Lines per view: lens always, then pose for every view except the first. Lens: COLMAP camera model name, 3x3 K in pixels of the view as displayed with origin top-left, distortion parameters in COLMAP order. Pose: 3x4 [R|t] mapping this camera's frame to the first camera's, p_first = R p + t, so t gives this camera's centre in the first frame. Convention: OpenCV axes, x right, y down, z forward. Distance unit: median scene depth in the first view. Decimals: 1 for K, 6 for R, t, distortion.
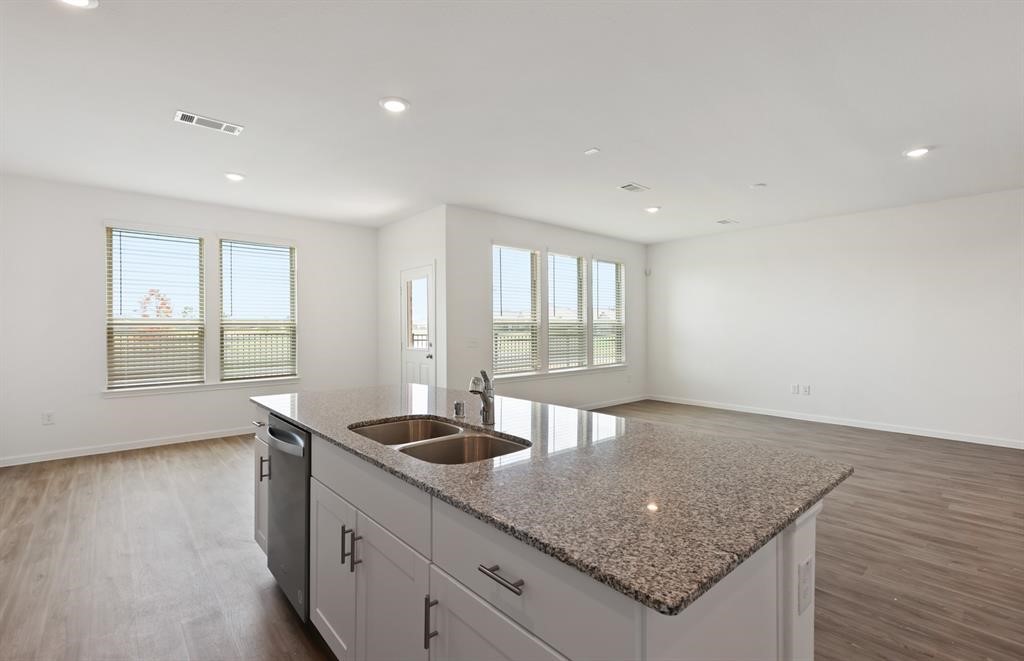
lens RADIAL K [[457.6, 0, 511.0], [0, 457.6, 325.4], [0, 0, 1]] dist [-0.004977, 0.000603]
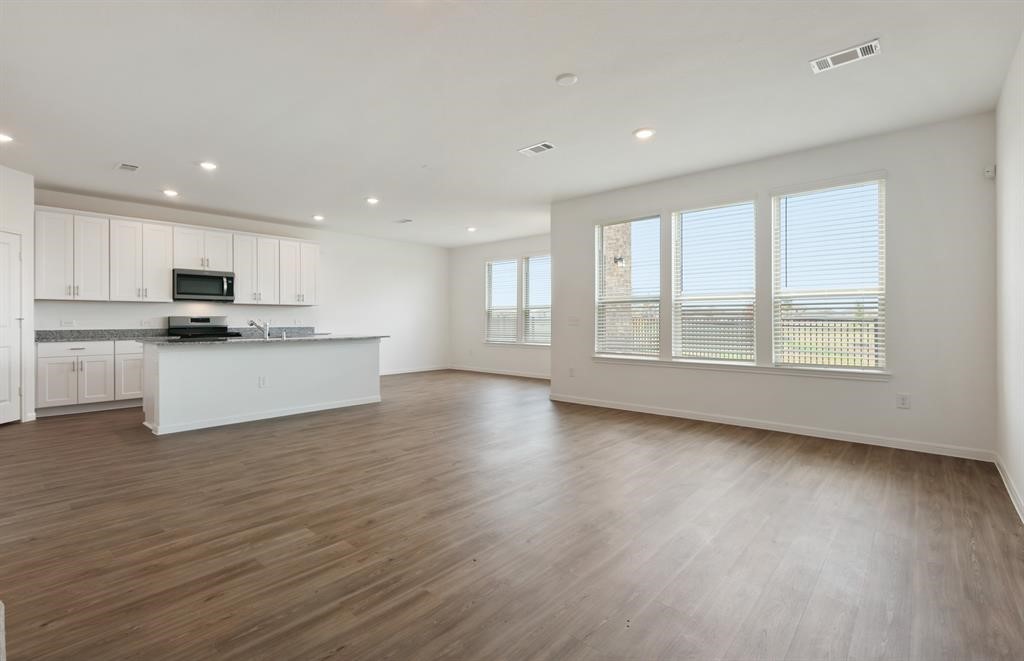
lens RADIAL K [[472.8, 0, 518.6], [0, 472.8, 320.5], [0, 0, 1]] dist [0.013674, -0.002462]
pose [[0.134159, 0.007375, -0.990932, 1.809064], [0.002881, 0.999965, 0.007832, 0.045462], [0.990956, -0.003905, 0.134134, 1.254265]]
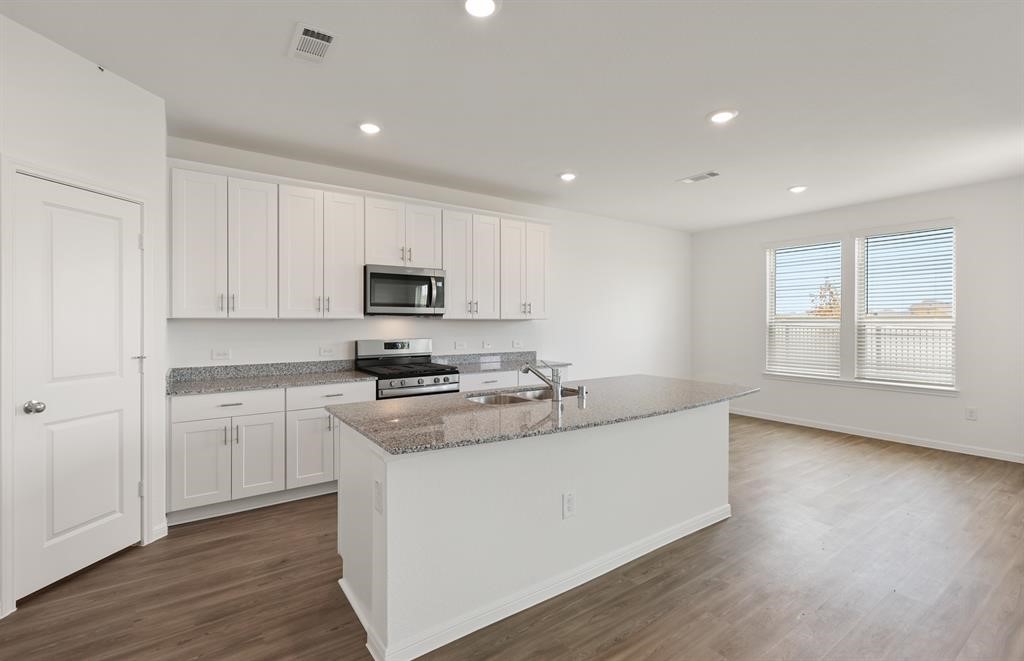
lens RADIAL K [[472.8, 0, 516.6], [0, 472.8, 322.7], [0, 0, 1]] dist [0.013674, -0.002462]
pose [[-0.099581, 0.007222, -0.995003, 1.312305], [0.002064, 0.999973, 0.007051, 0.013655], [0.995027, -0.001352, -0.099593, 0.926347]]
